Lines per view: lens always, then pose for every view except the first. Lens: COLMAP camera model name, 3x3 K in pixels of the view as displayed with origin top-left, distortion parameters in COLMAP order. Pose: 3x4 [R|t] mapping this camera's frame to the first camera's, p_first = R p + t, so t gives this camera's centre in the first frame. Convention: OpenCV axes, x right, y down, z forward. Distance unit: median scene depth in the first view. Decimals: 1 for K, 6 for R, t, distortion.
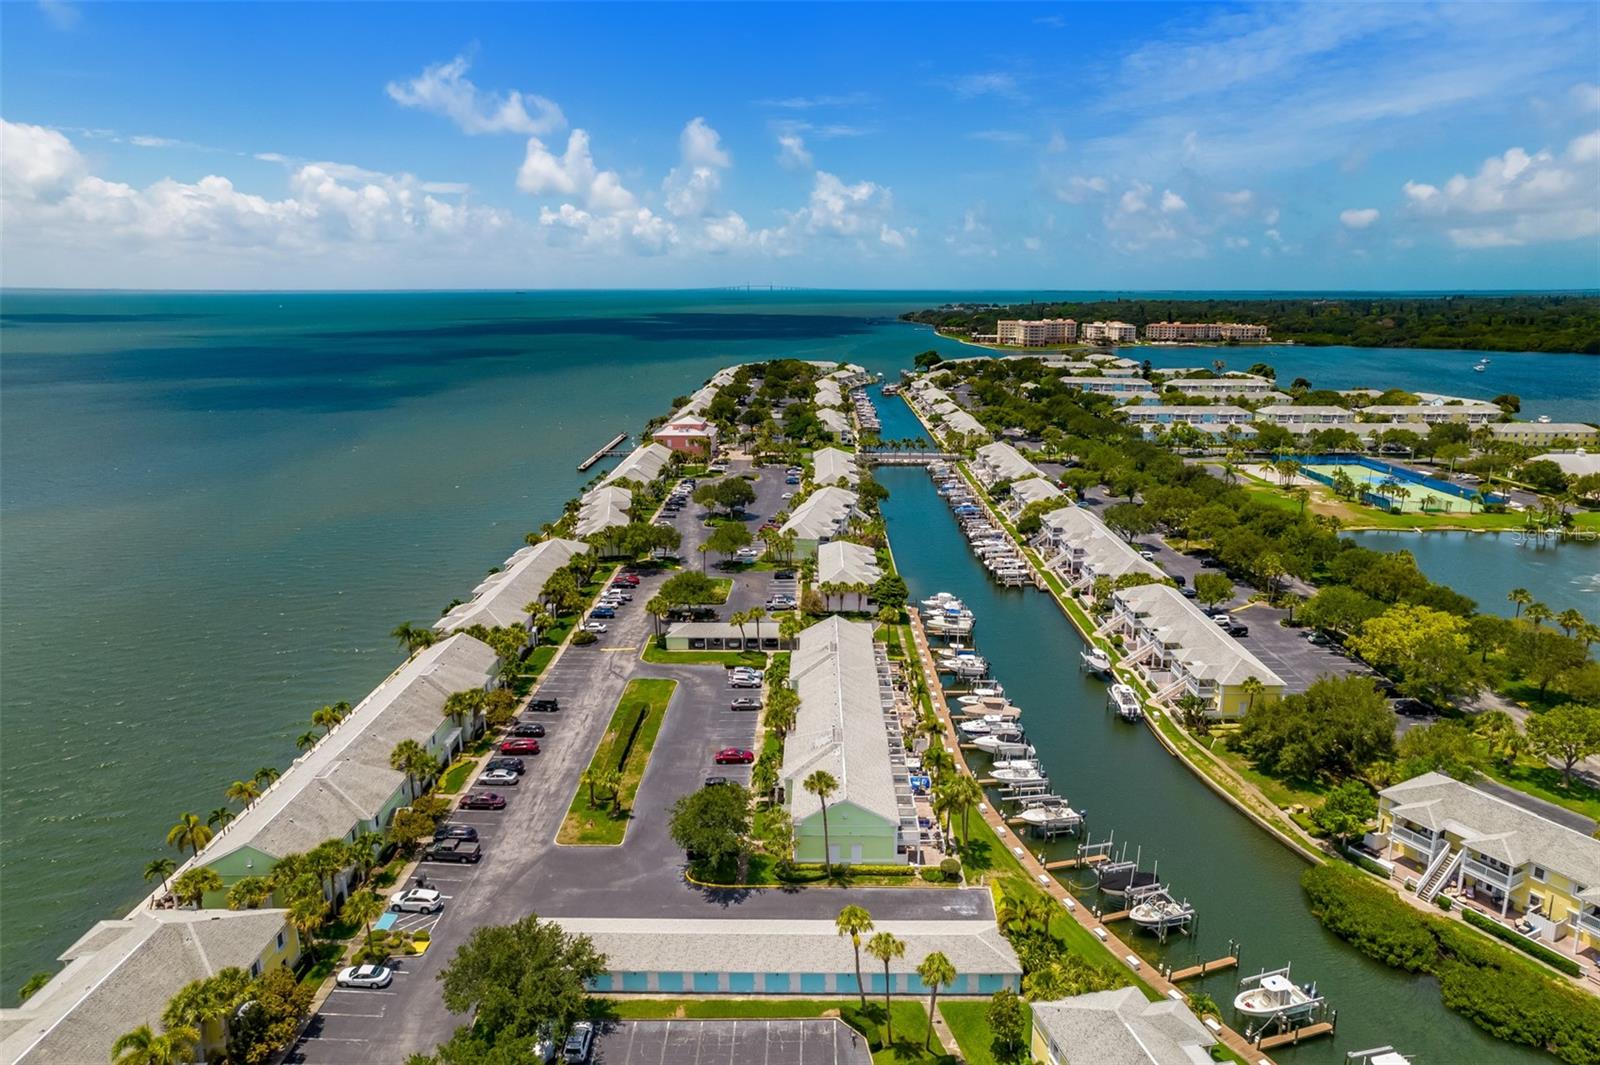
lens RADIAL K [[1039.5, 0, 800.0], [0, 1039.5, 532.5], [0, 0, 1]] dist [-0.003260, 0.001252]
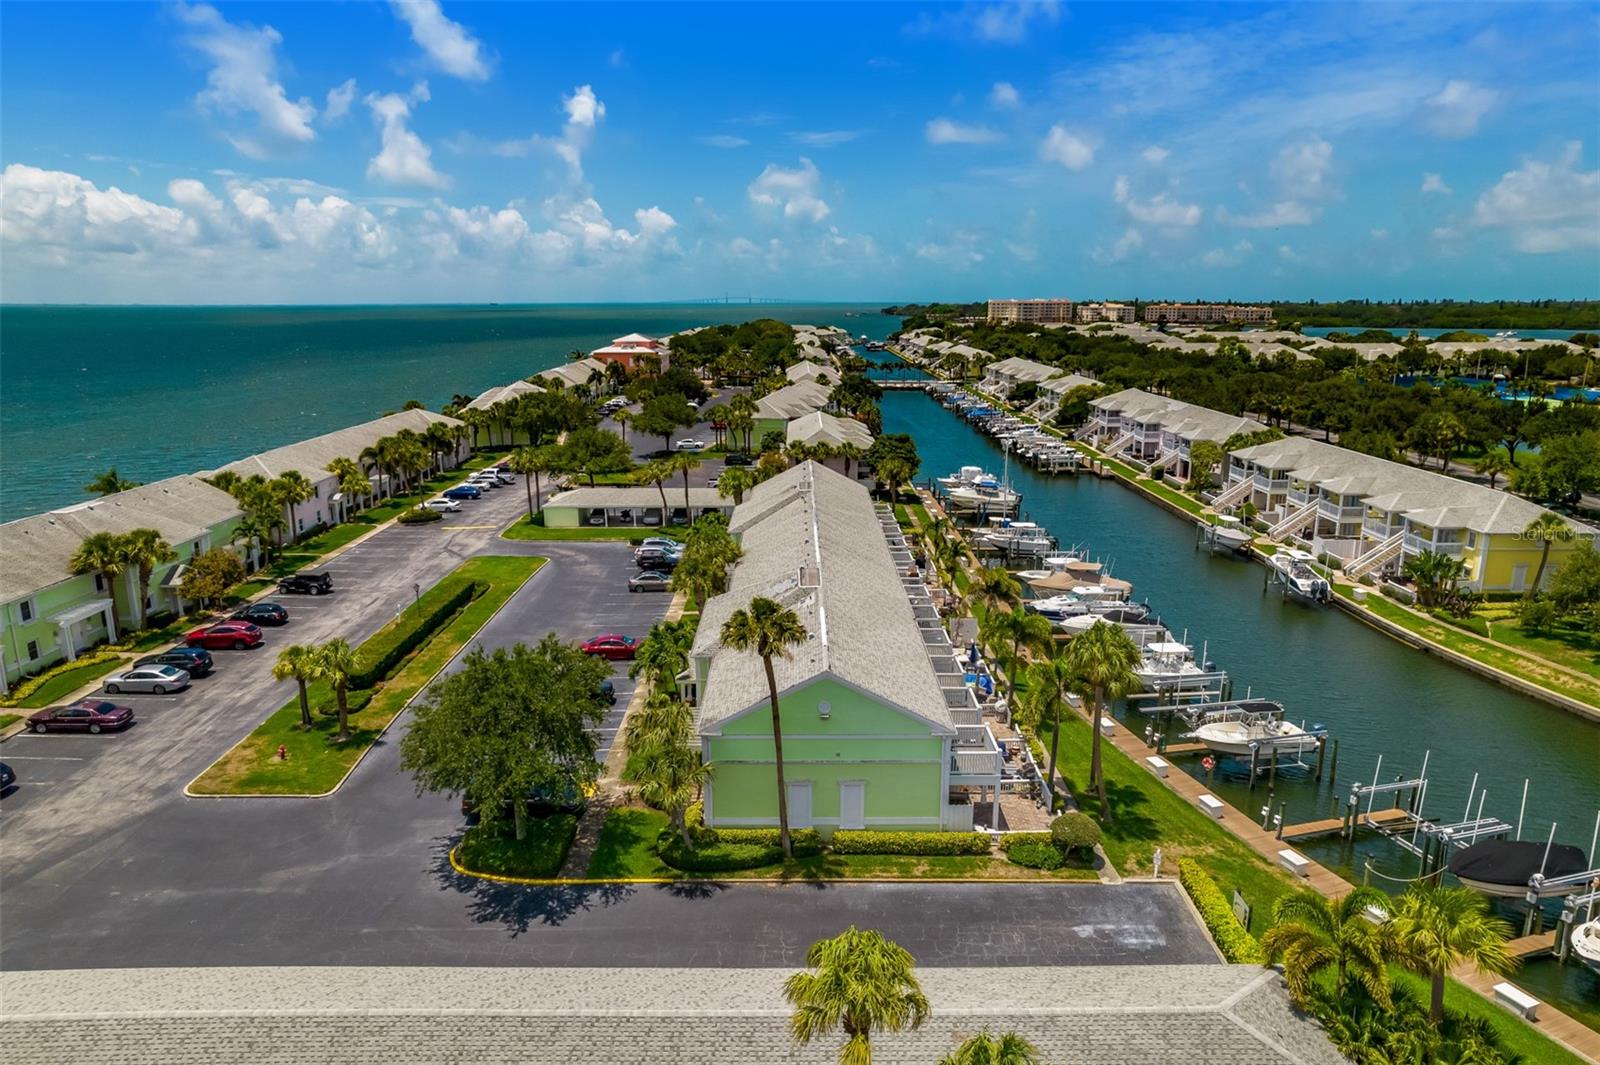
lens RADIAL K [[1064.8, 0, 800.0], [0, 1064.8, 532.5], [0, 0, 1]] dist [-0.046269, 0.055792]
pose [[0.999812, 0.000082, 0.019412, 0.020814], [0.000189, 0.999903, -0.013914, 0.170264], [-0.019411, 0.013916, 0.999715, 0.472791]]
